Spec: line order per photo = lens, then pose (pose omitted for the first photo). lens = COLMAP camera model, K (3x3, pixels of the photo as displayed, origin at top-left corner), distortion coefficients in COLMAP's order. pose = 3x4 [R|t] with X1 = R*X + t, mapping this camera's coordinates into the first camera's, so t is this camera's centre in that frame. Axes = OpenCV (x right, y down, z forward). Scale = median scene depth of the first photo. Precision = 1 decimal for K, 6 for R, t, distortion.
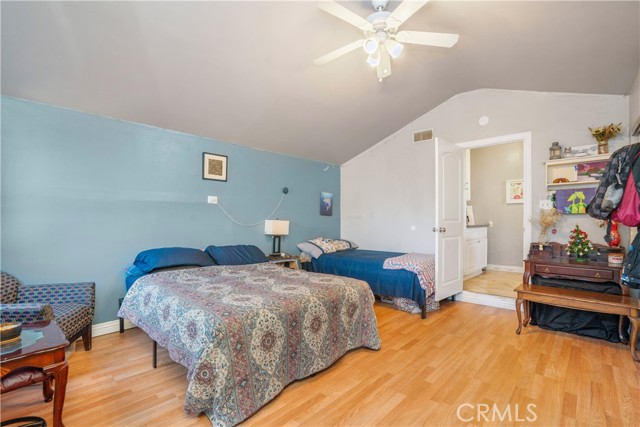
lens RADIAL K [[317.2, 0, 310.7], [0, 317.2, 220.2], [0, 0, 1]] dist [-0.041786, -0.000062]
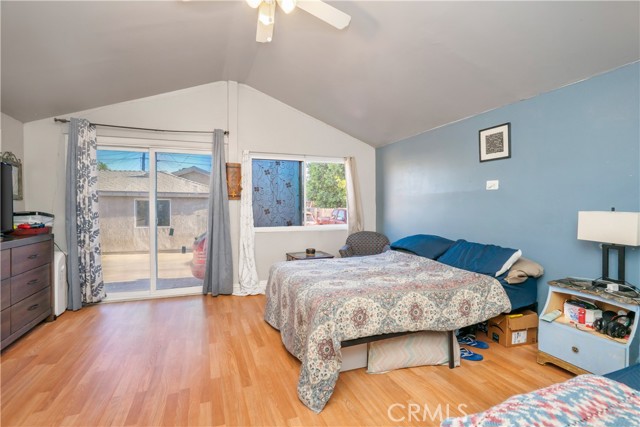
lens RADIAL K [[296.1, 0, 316.6], [0, 296.1, 207.2], [0, 0, 1]] dist [-0.035819, 0.000185]
pose [[-0.445255, -0.001180, -0.895403, 0.548313], [-0.005991, 0.999981, 0.001661, -0.007350], [0.895384, 0.006105, -0.445253, 0.936583]]
